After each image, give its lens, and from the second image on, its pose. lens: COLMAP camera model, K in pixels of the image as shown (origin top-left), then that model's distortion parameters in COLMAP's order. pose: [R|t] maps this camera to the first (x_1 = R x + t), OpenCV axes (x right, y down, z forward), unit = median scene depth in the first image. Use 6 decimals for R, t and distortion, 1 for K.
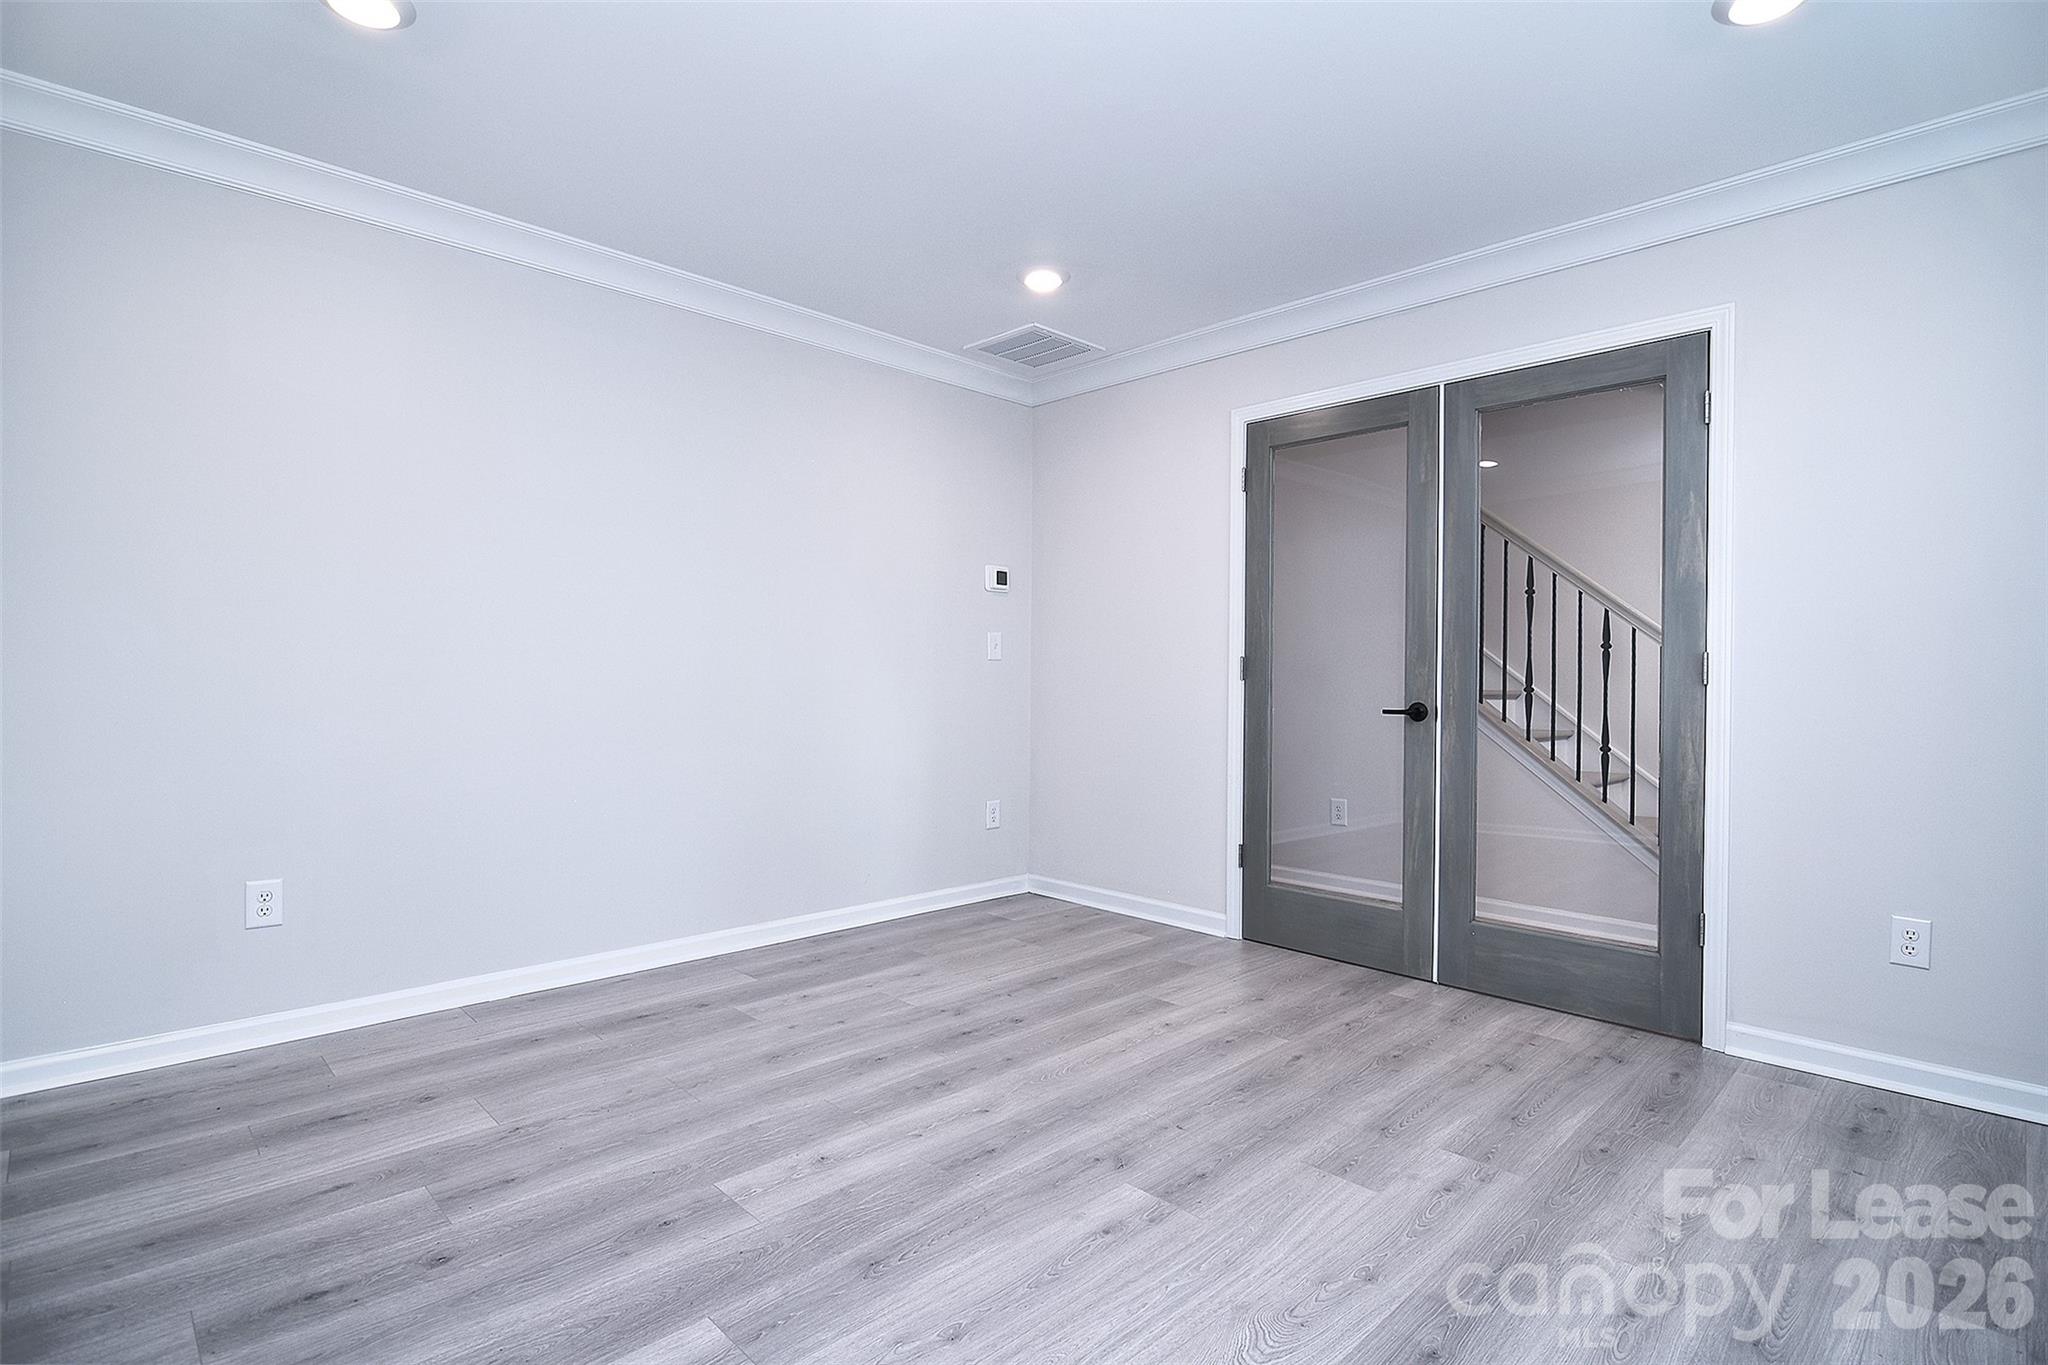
lens RADIAL K [[988.2, 0, 1027.1], [0, 988.2, 689.8], [0, 0, 1]] dist [-0.001950, -0.013208]
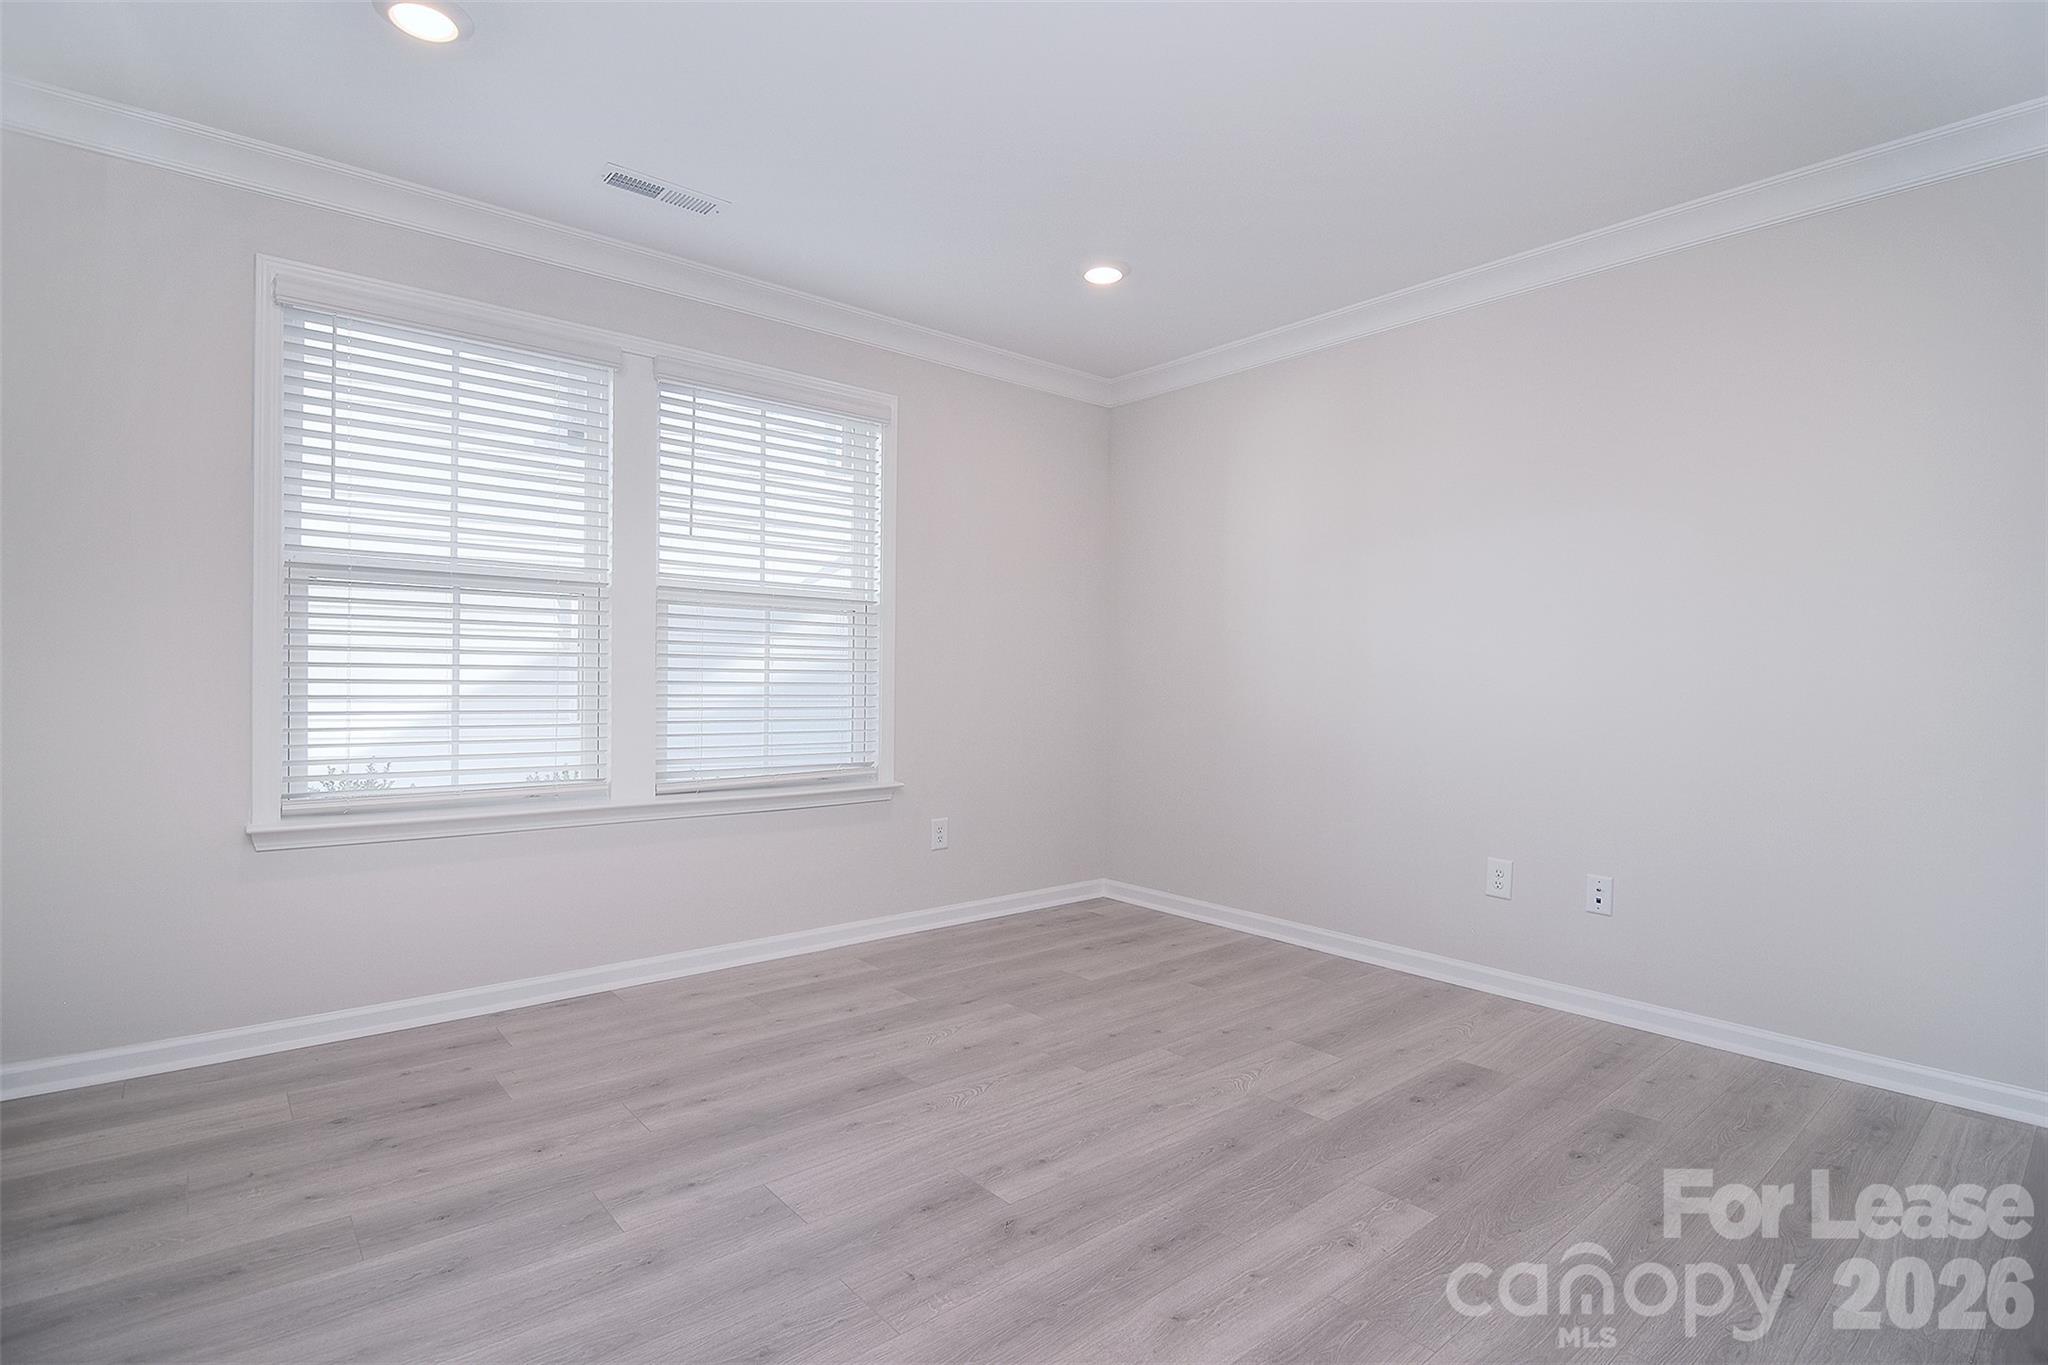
lens RADIAL K [[988.2, 0, 1027.1], [0, 988.2, 689.8], [0, 0, 1]] dist [-0.001950, -0.013208]
pose [[-0.997208, -0.024432, 0.070562, 0.027940], [-0.022757, 0.999442, 0.024439, -0.028126], [-0.071120, 0.022765, -0.997208, 1.970108]]
